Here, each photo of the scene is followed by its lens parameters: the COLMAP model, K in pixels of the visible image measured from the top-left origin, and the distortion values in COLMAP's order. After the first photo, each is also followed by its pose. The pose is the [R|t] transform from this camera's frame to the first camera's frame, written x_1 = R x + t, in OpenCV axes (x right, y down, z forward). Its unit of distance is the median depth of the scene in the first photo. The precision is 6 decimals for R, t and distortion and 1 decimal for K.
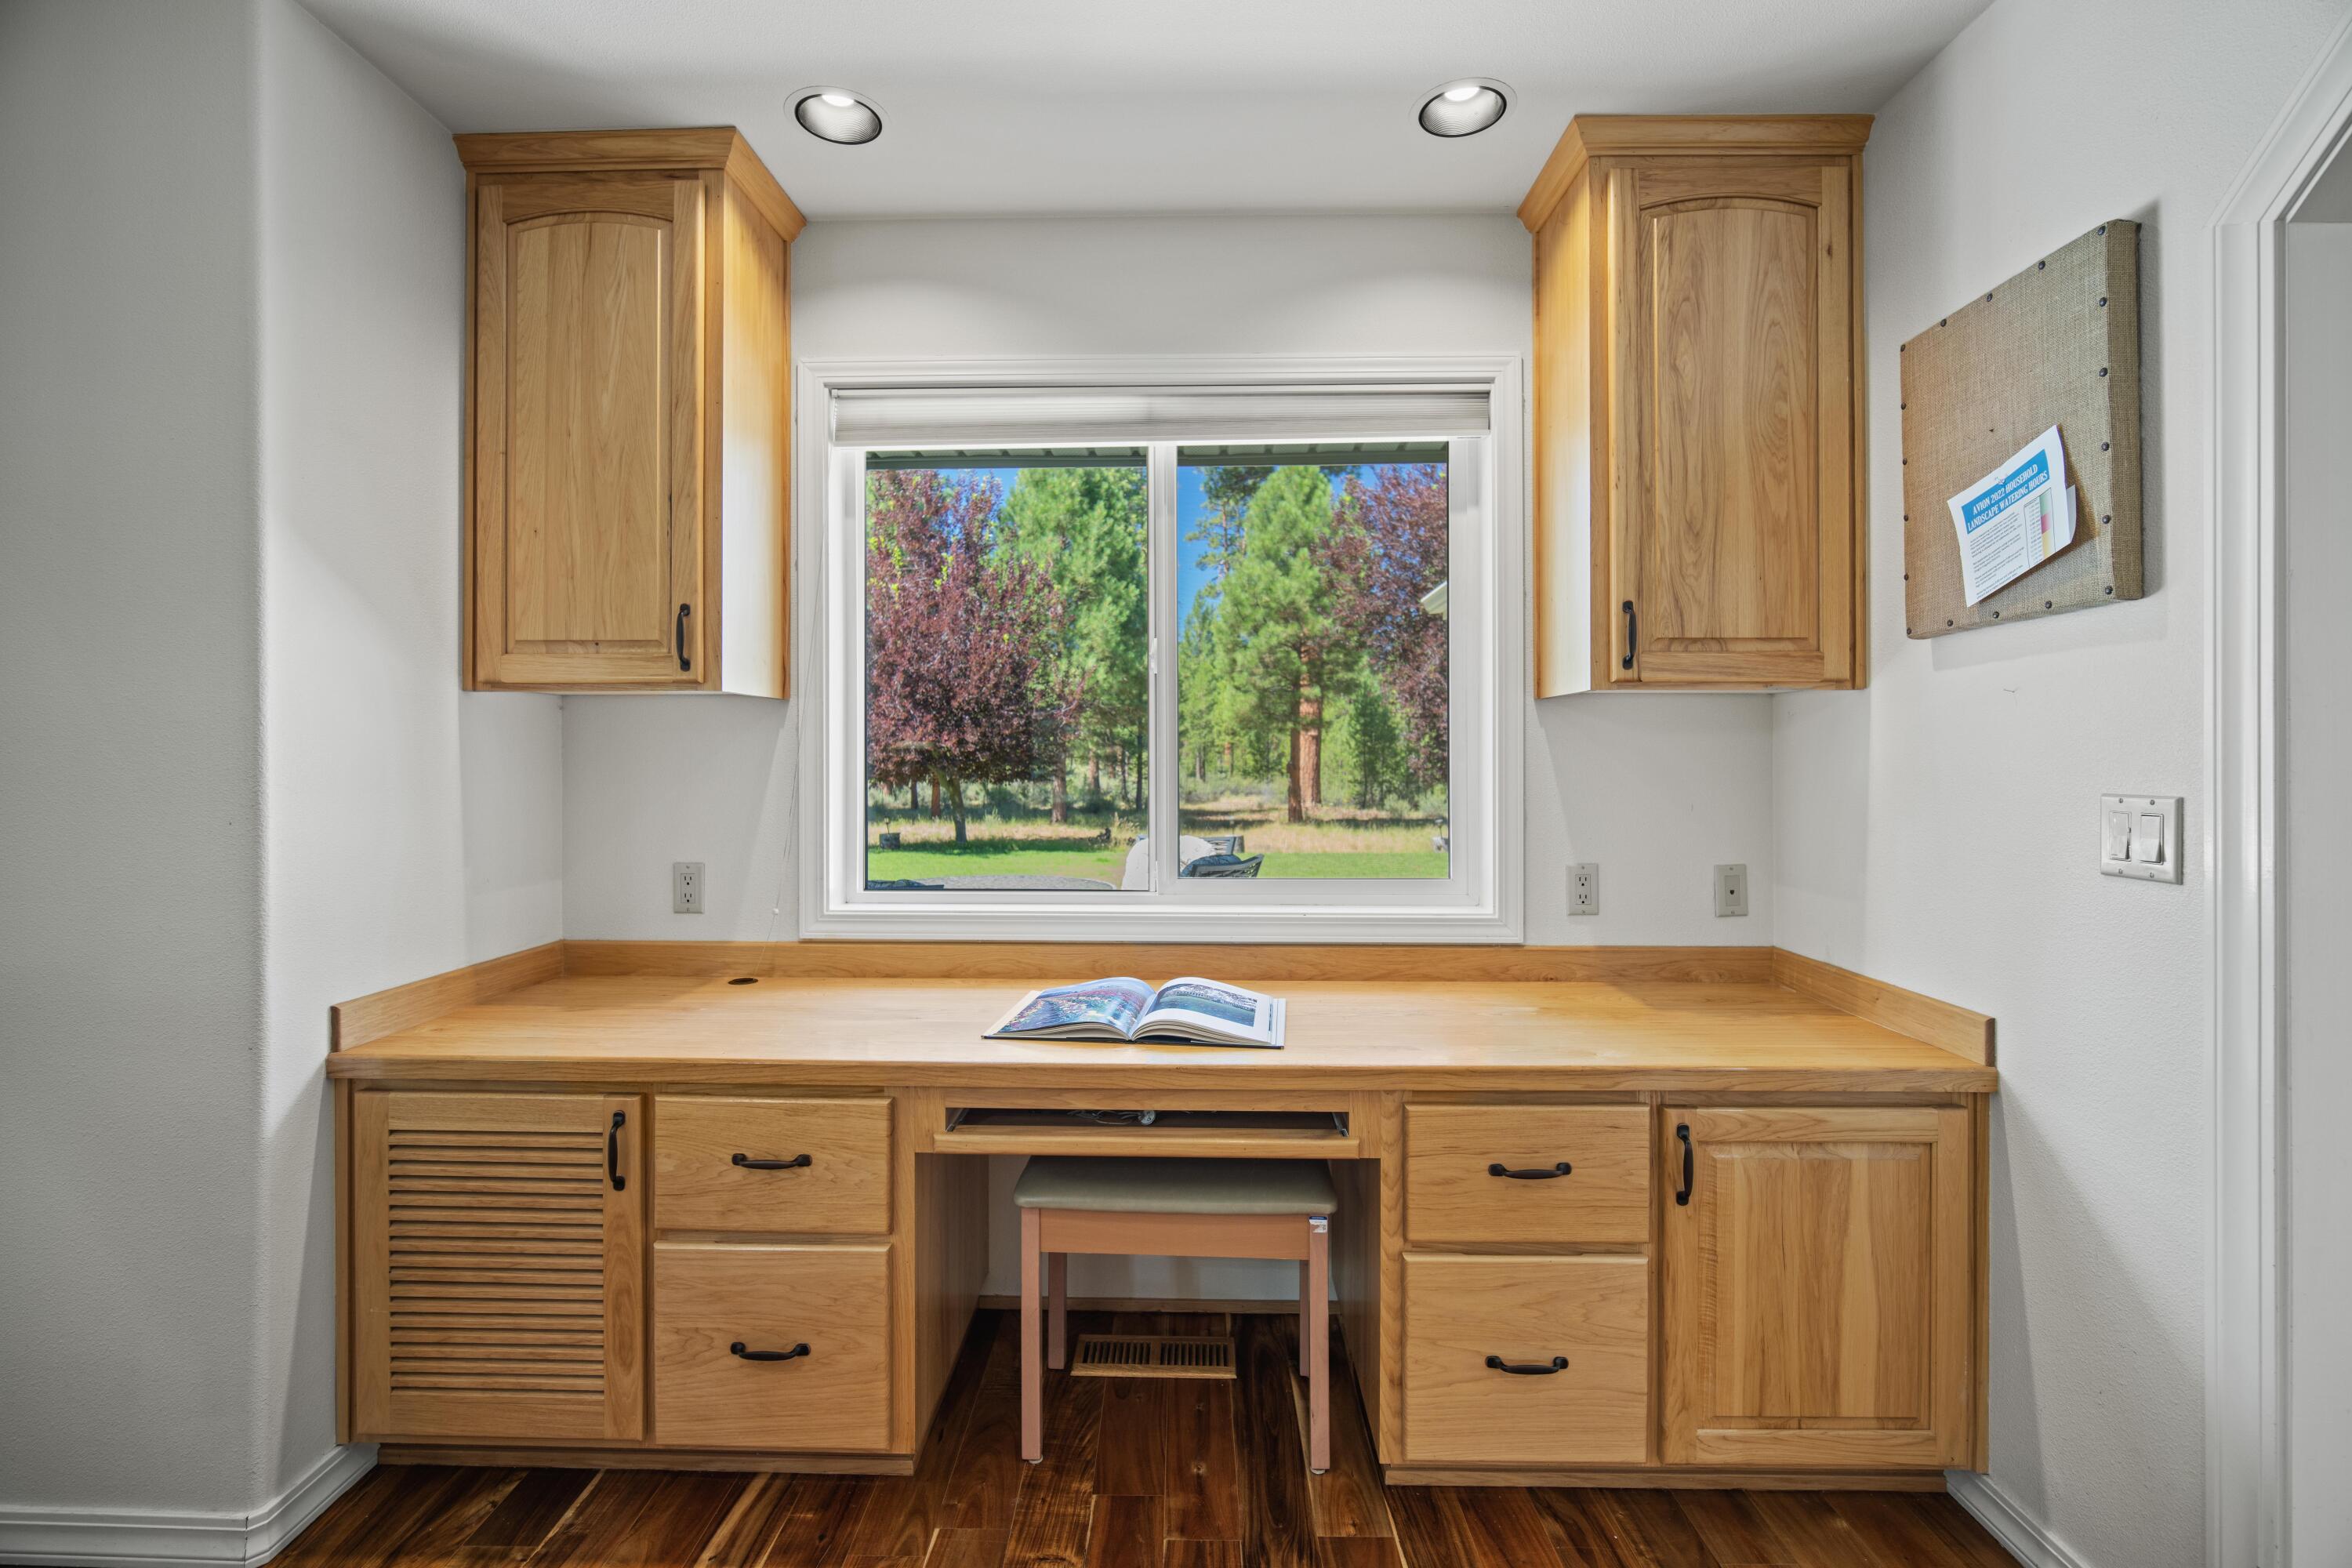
lens RADIAL K [[1034.3, 0, 1172.6], [0, 1034.3, 751.3], [0, 0, 1]] dist [-0.012522, 0.005516]
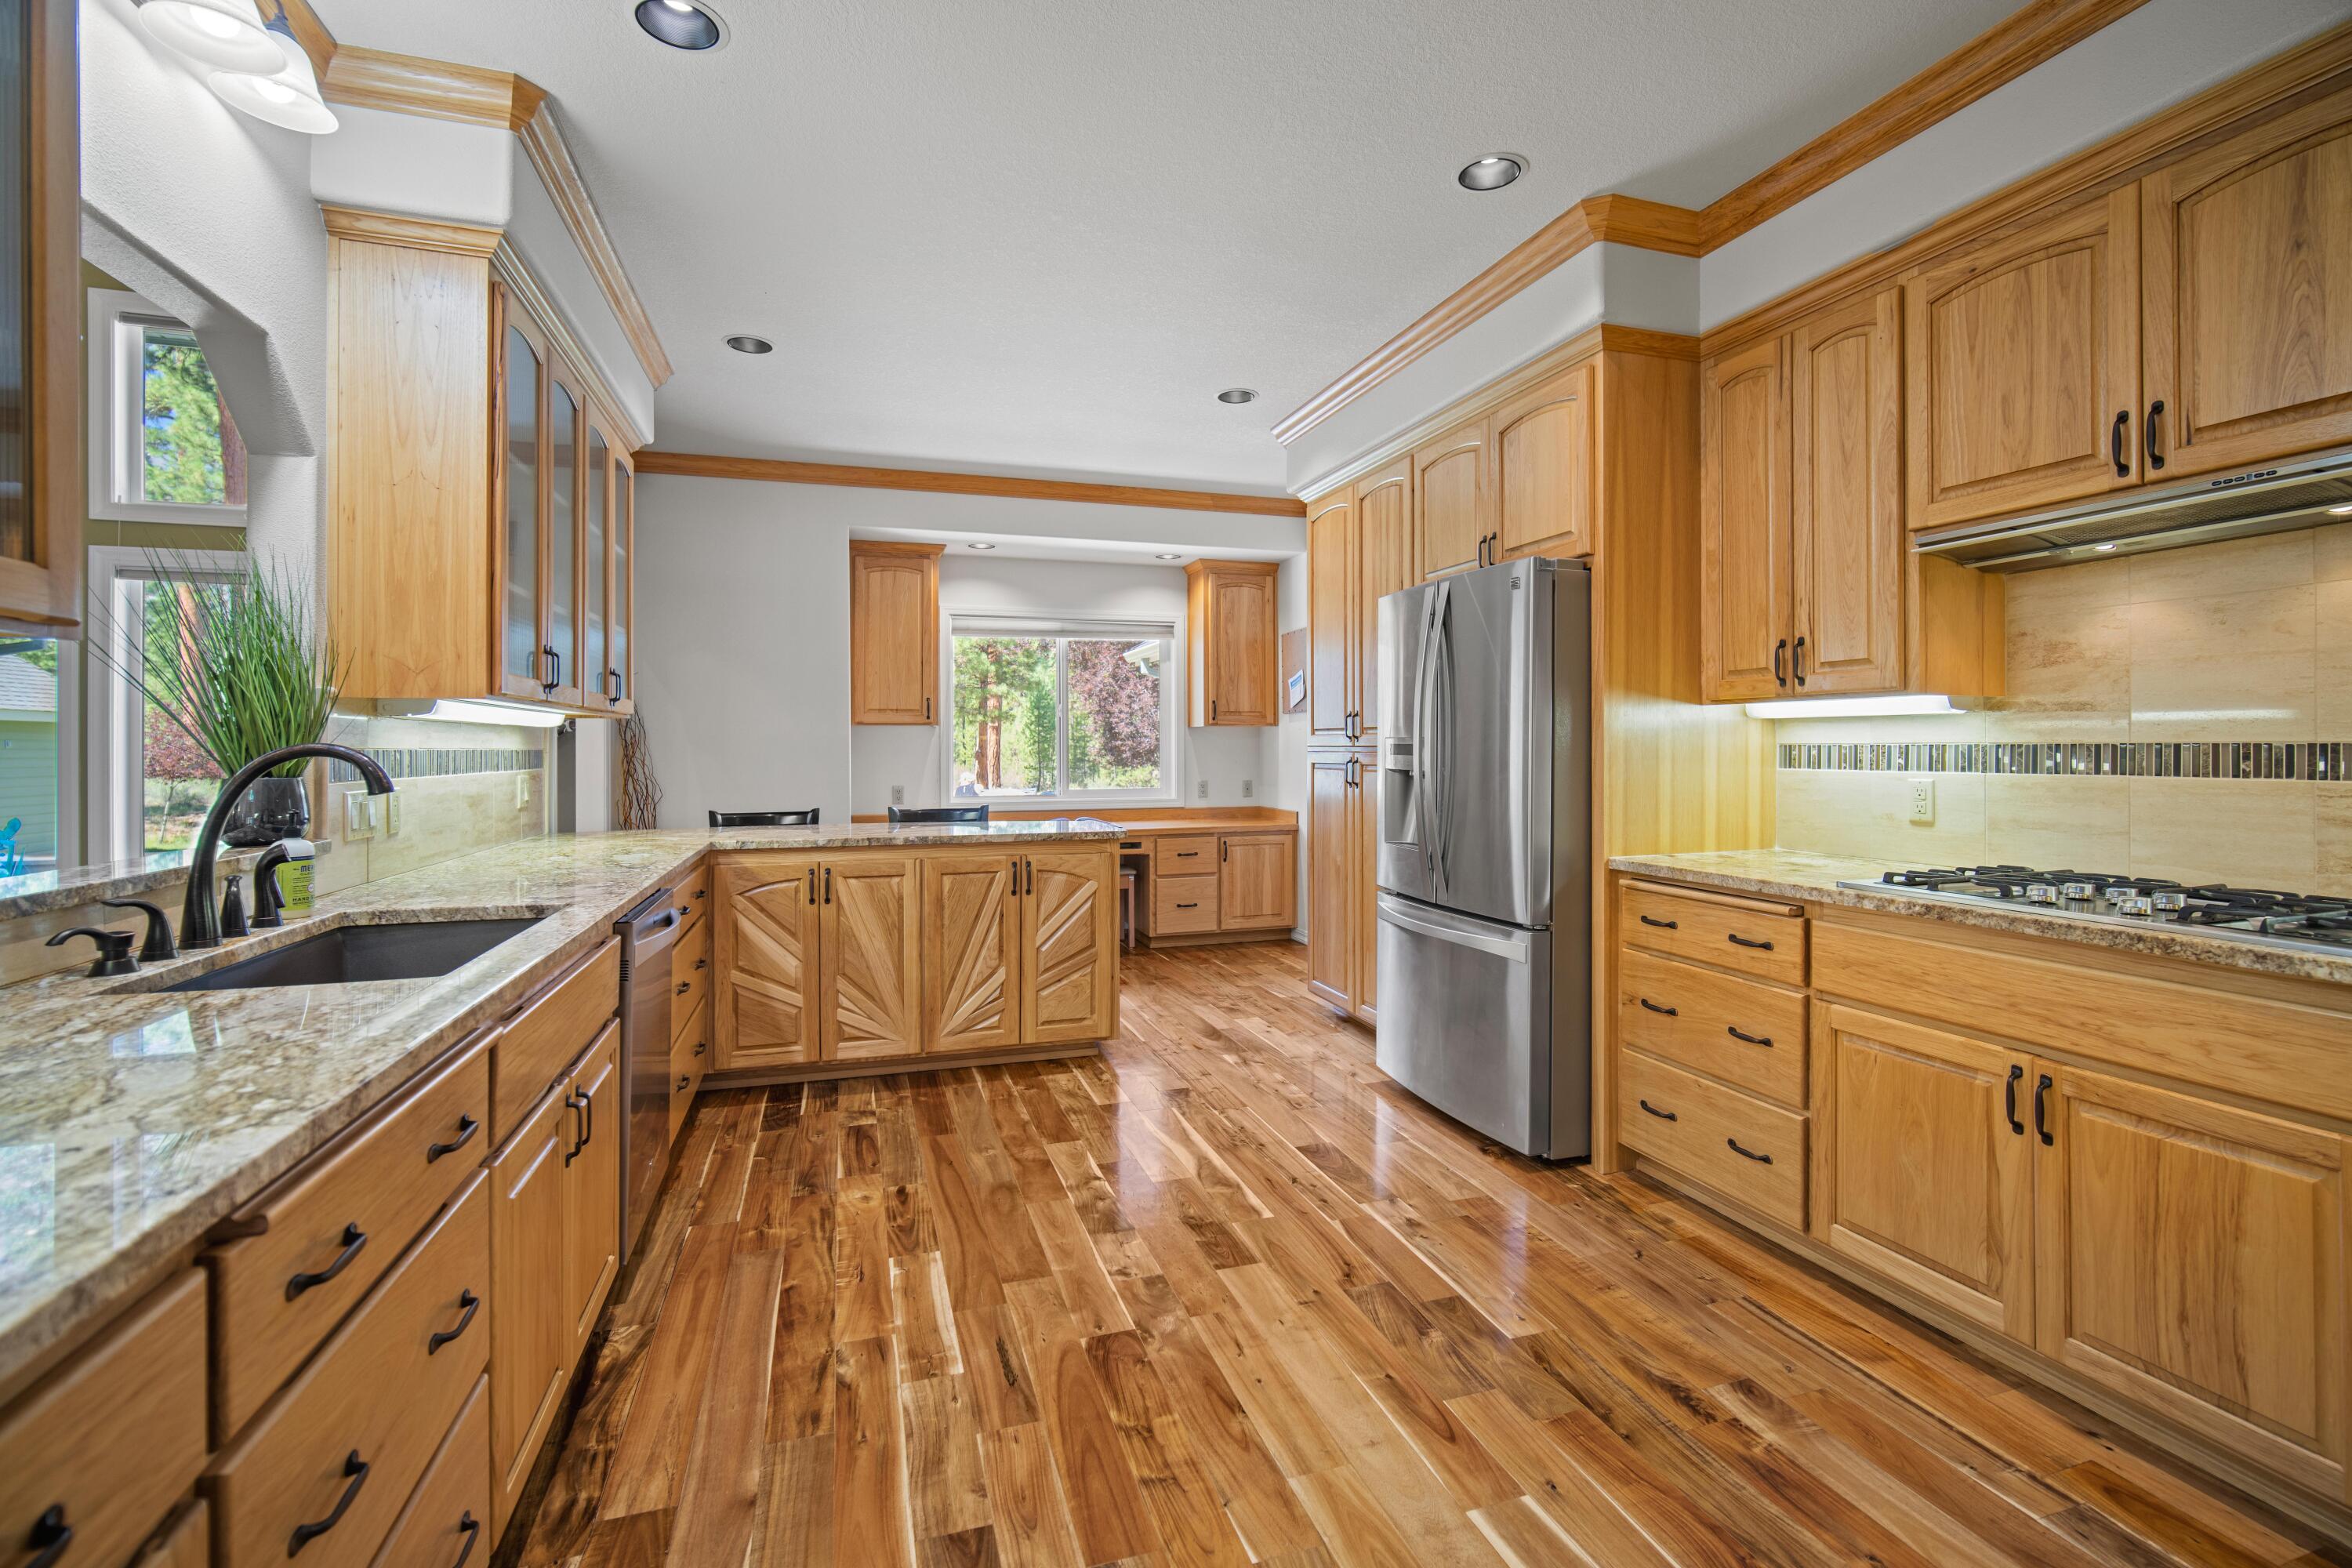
lens RADIAL K [[1034.3, 0, 1186.1], [0, 1034.3, 751.0], [0, 0, 1]] dist [-0.012522, 0.005516]
pose [[0.942318, -0.005314, 0.334677, -0.766392], [0.001705, 0.999937, 0.011077, -0.015674], [-0.334715, -0.009867, 0.942268, -2.125512]]
